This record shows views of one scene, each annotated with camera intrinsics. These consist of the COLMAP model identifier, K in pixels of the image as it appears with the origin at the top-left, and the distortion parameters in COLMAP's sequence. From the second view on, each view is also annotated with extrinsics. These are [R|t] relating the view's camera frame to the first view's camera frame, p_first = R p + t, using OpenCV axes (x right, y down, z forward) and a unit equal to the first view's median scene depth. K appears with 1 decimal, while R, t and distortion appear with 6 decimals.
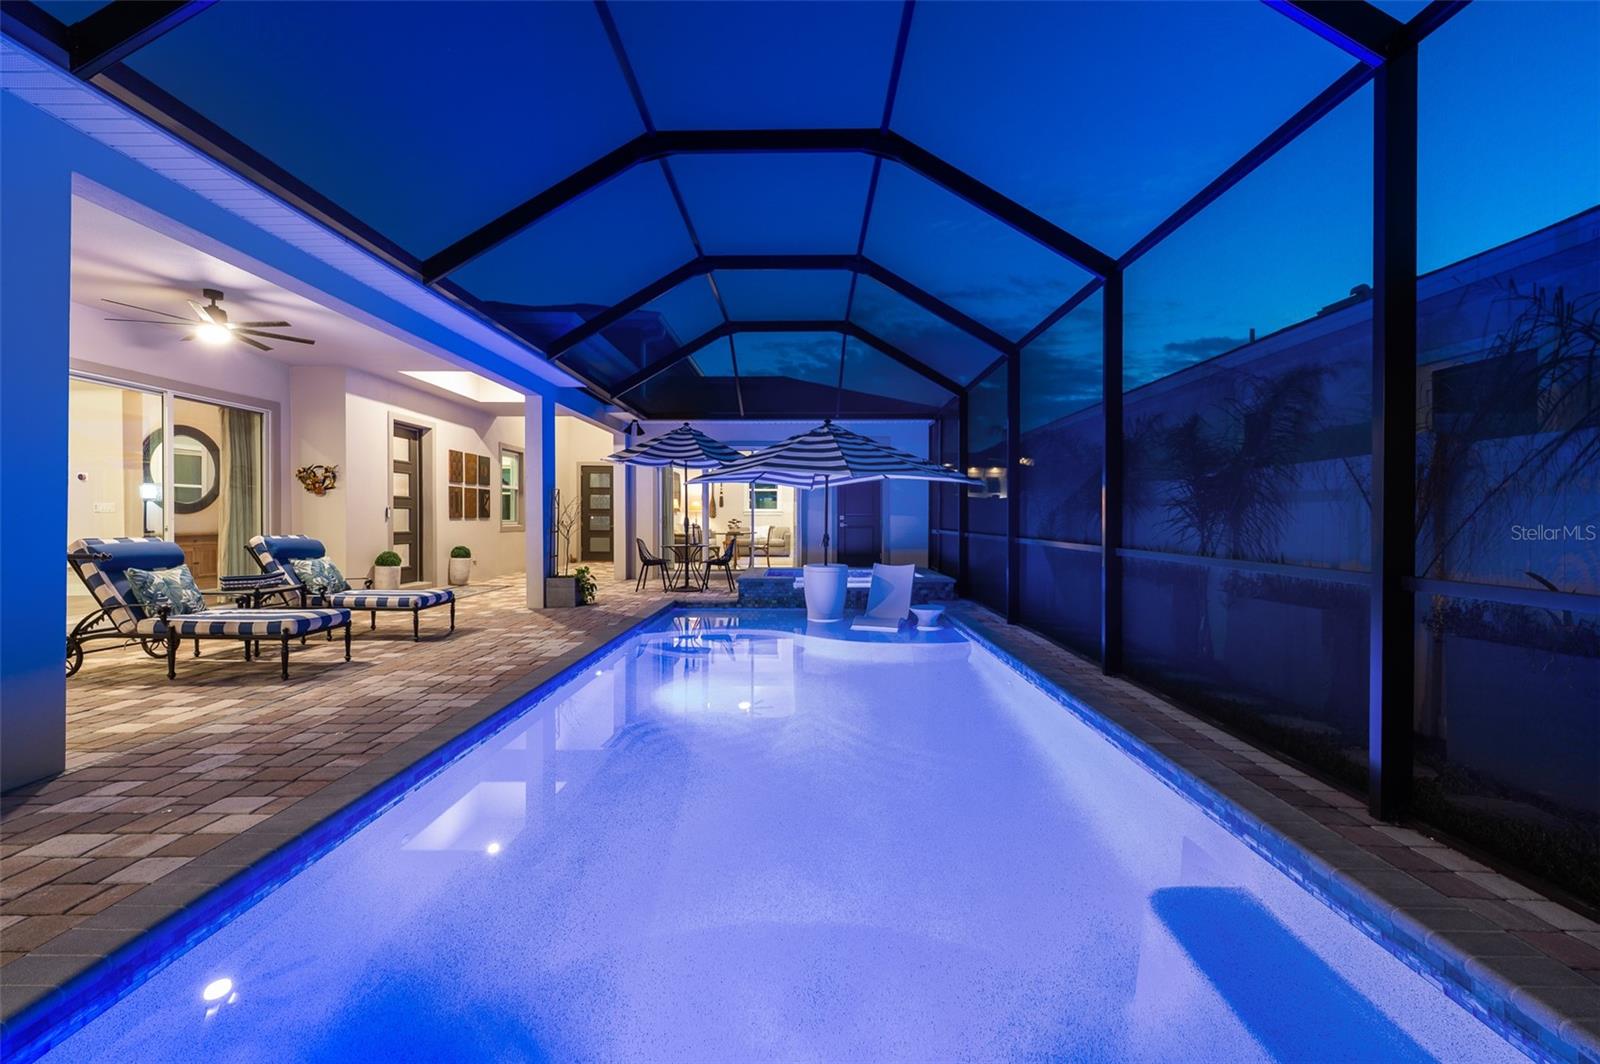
lens RADIAL K [[634.7, 0, 799.1], [0, 634.7, 522.3], [0, 0, 1]] dist [0.001259, 0.000165]
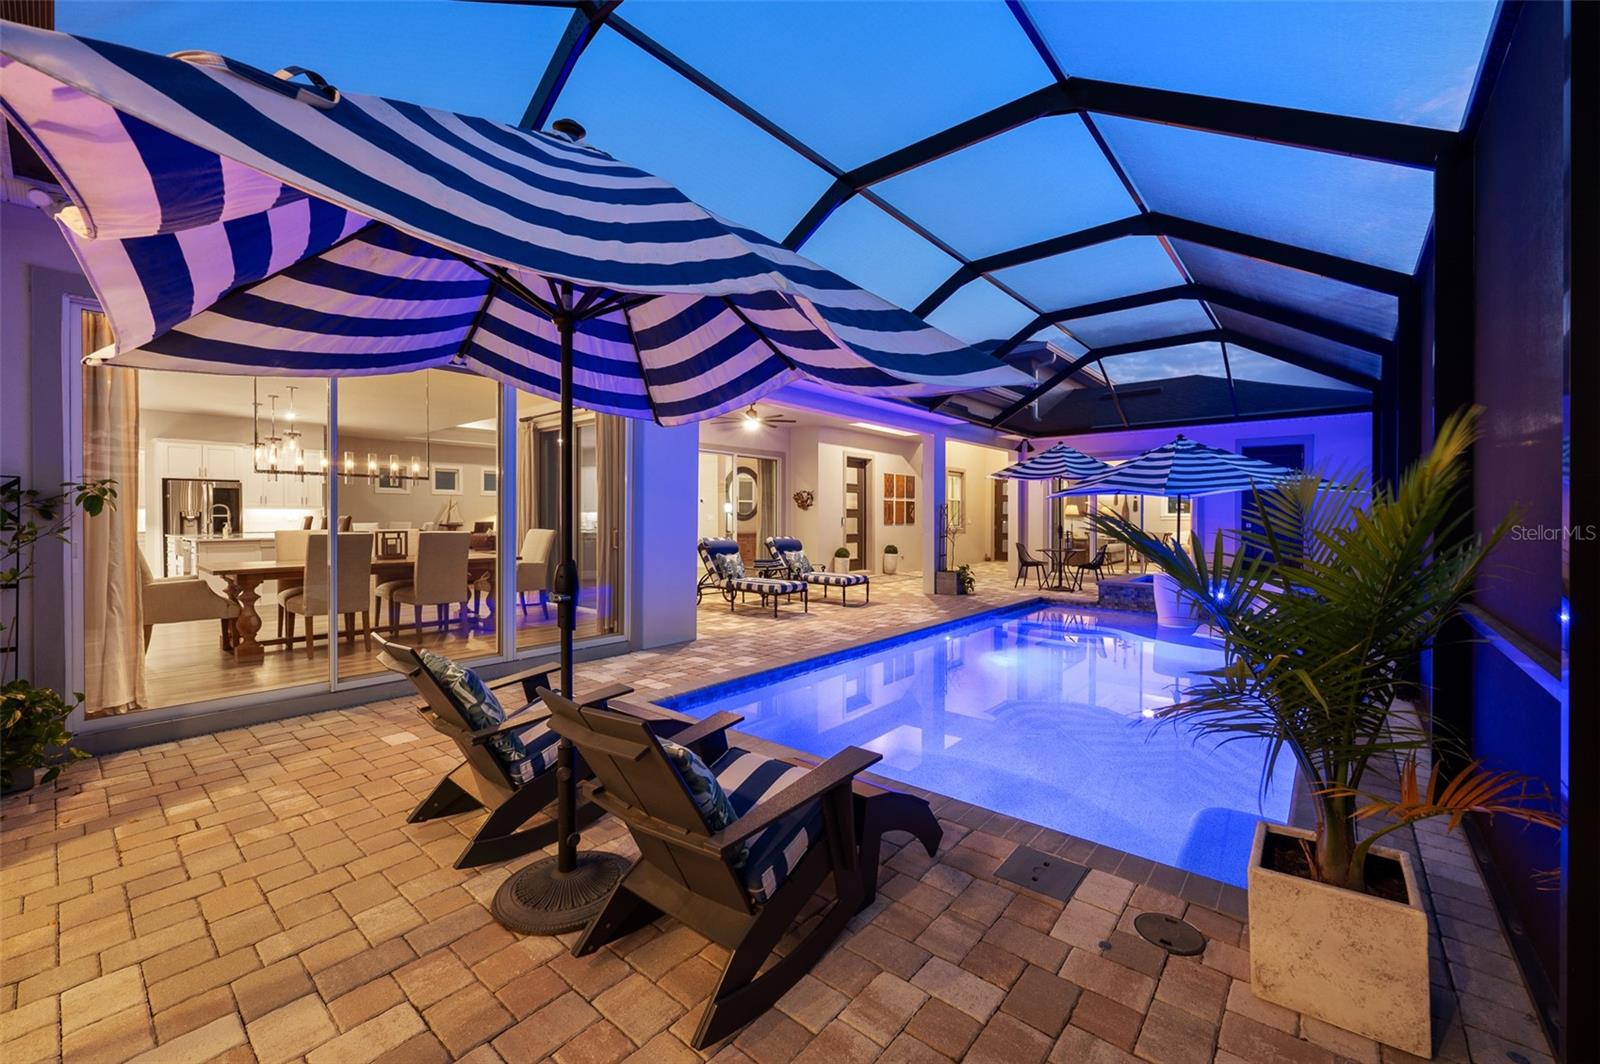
lens RADIAL K [[634.7, 0, 799.1], [0, 634.7, 522.3], [0, 0, 1]] dist [0.001259, 0.000165]
pose [[0.769377, 0.005502, -0.638771, 0.282975], [-0.004377, 0.999985, 0.003341, -0.022711], [0.638780, 0.000225, 0.769390, -0.251788]]
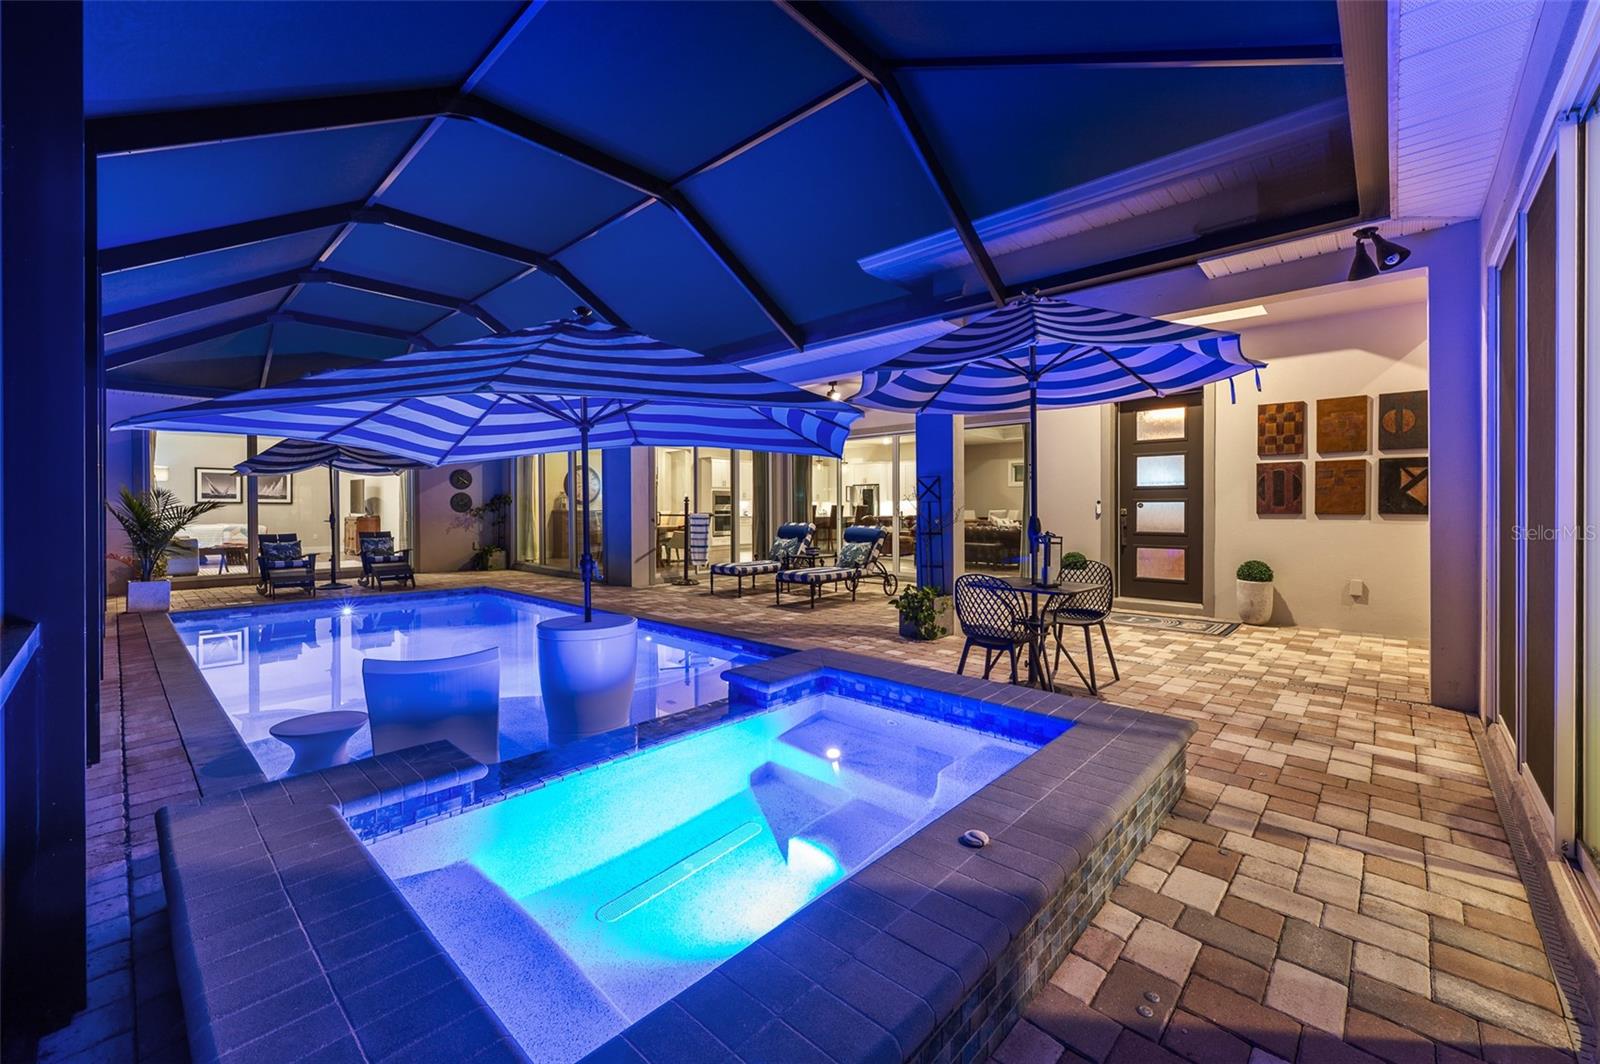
lens RADIAL K [[634.7, 0, 799.1], [0, 634.7, 522.3], [0, 0, 1]] dist [0.001259, 0.000165]
pose [[-0.675864, 0.007464, -0.736988, 0.352168], [-0.004736, 0.999884, 0.014469, -0.011120], [0.737011, 0.013269, -0.675751, 1.796142]]
